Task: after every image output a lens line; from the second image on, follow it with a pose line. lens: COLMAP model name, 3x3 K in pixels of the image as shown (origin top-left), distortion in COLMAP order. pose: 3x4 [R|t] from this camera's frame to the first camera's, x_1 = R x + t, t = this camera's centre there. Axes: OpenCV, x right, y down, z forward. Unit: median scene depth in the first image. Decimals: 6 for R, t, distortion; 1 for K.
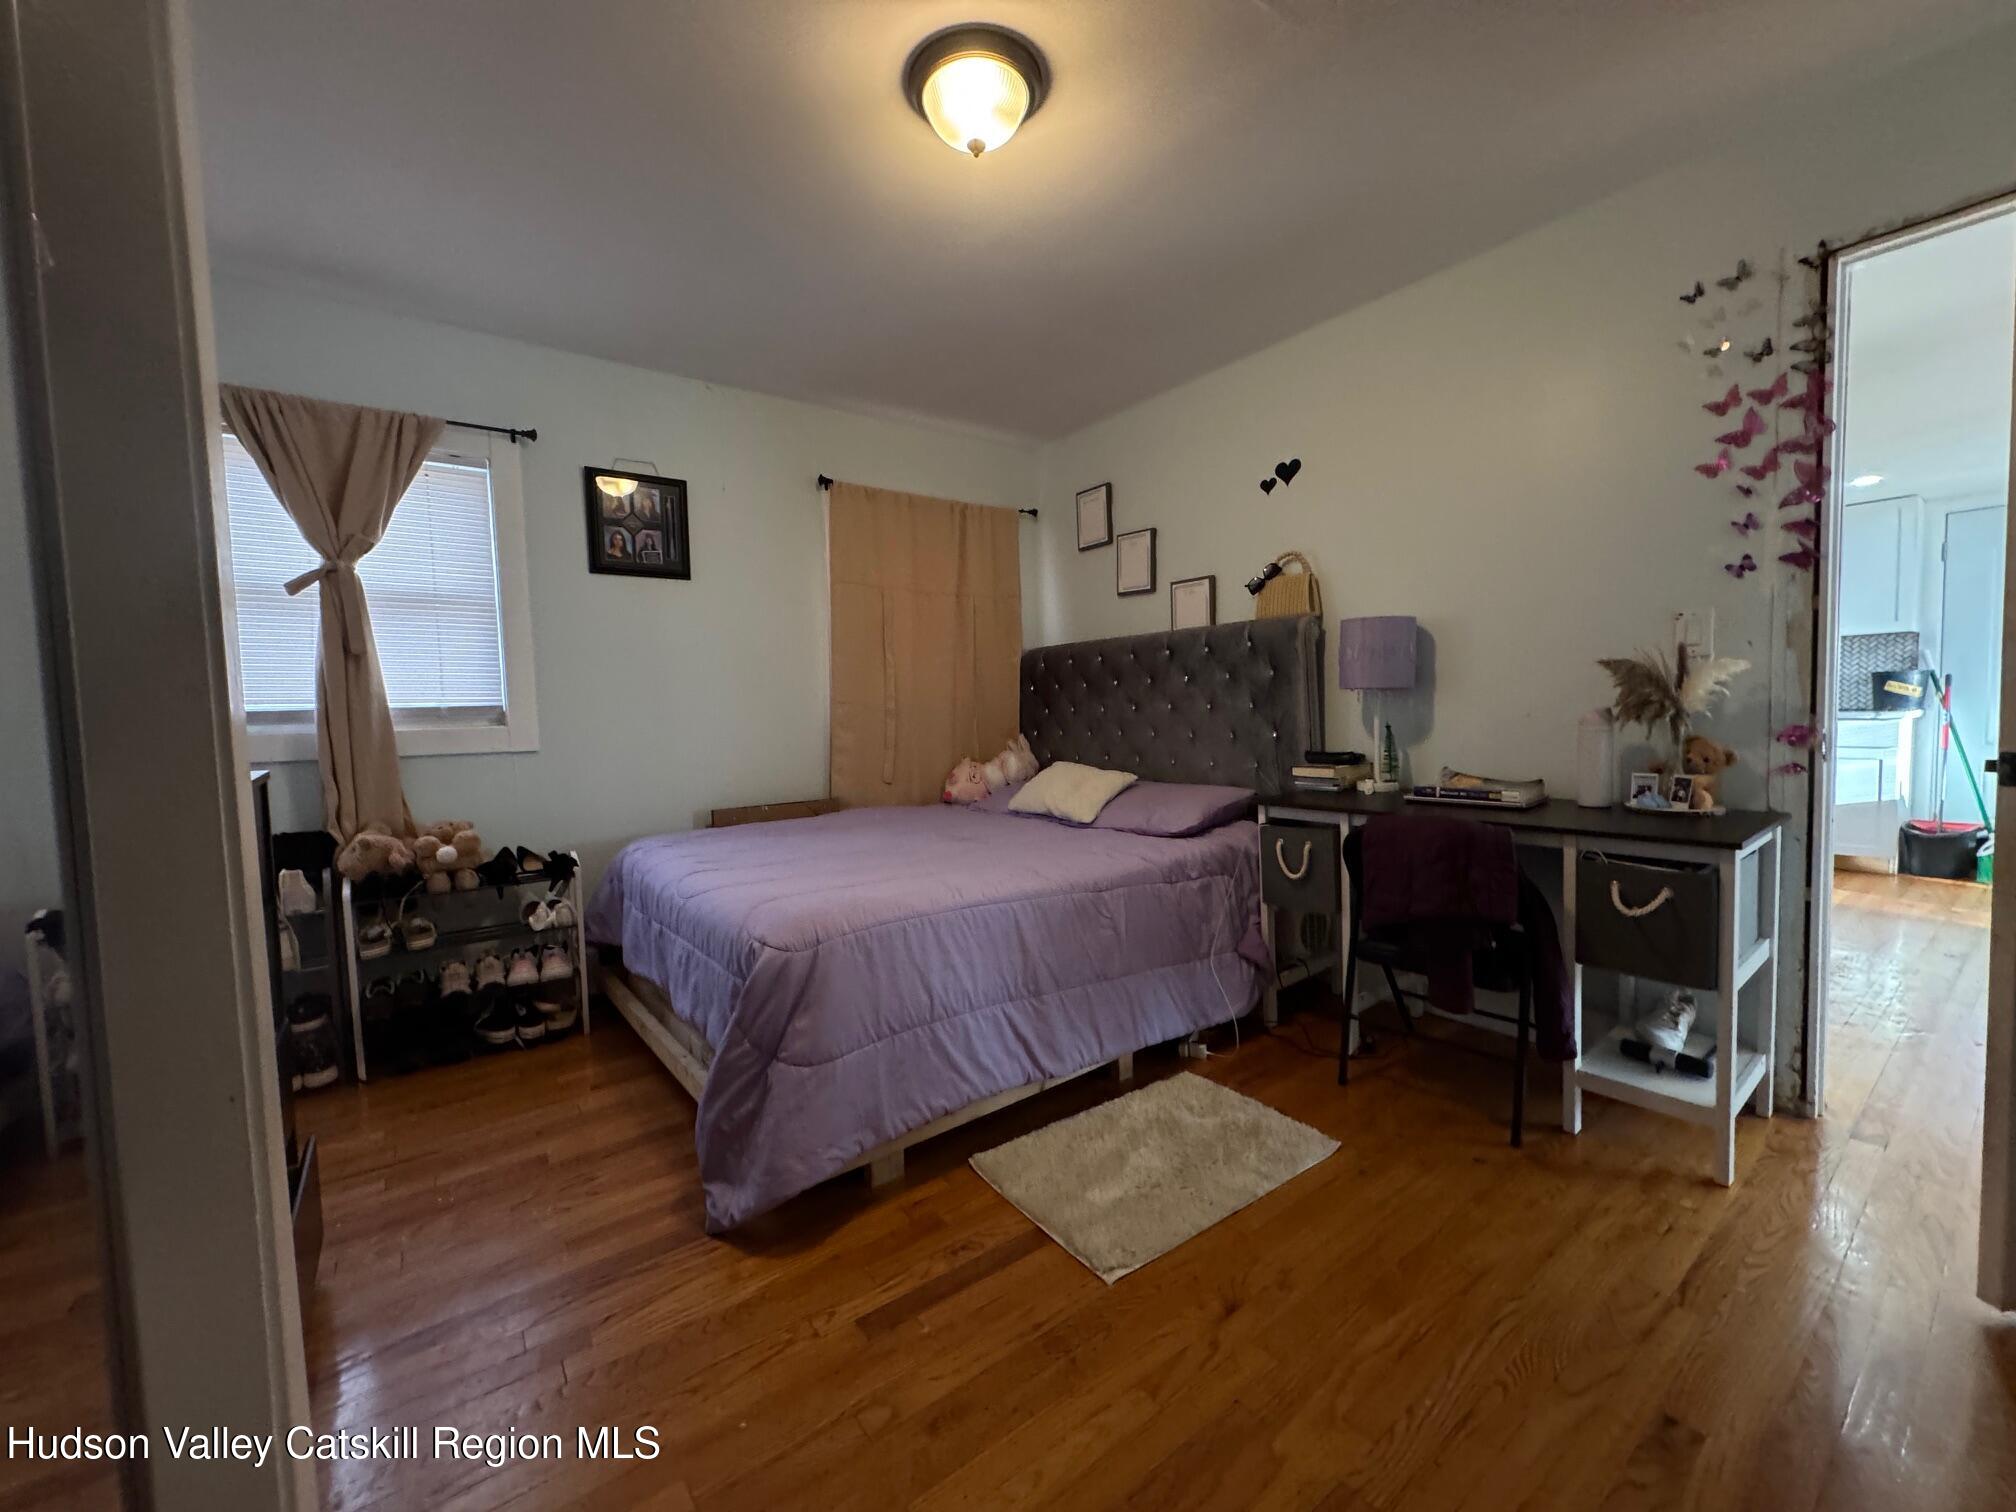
lens RADIAL K [[802.1, 0, 1009.1], [0, 802.1, 756.6], [0, 0, 1]] dist [-0.001818, 0.000553]
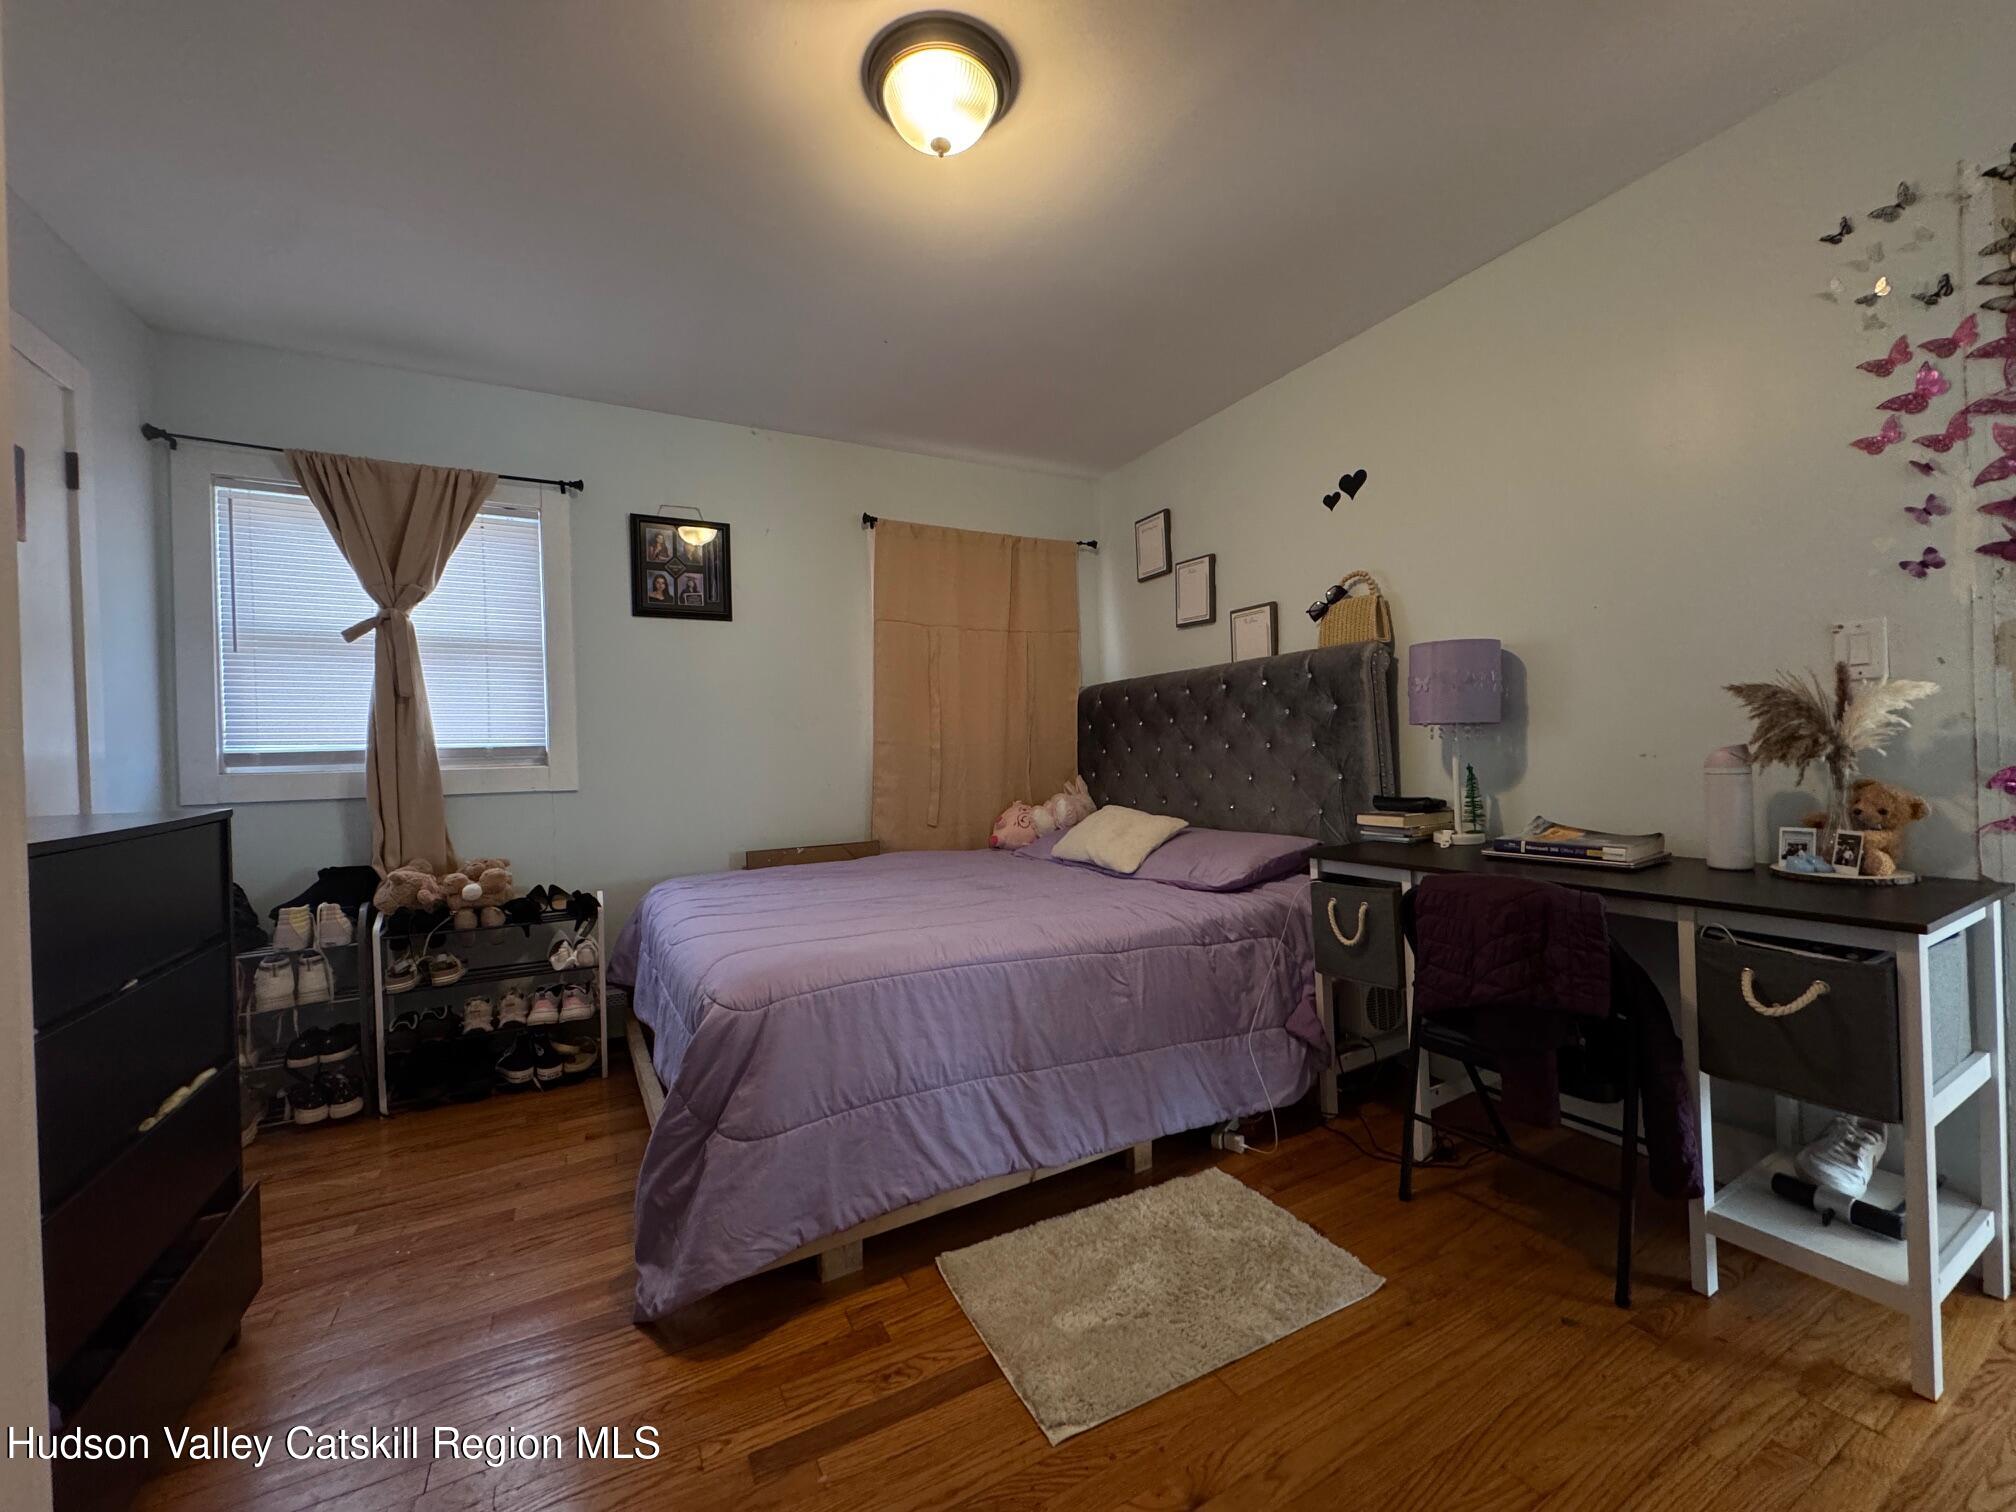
lens RADIAL K [[802.1, 0, 1008.1], [0, 802.1, 756.8], [0, 0, 1]] dist [-0.001818, 0.000553]
pose [[0.988775, 0.000174, -0.149411, 0.134547], [-0.007933, 0.998650, -0.051337, -0.002153], [0.149200, 0.051946, 0.987442, 0.097037]]
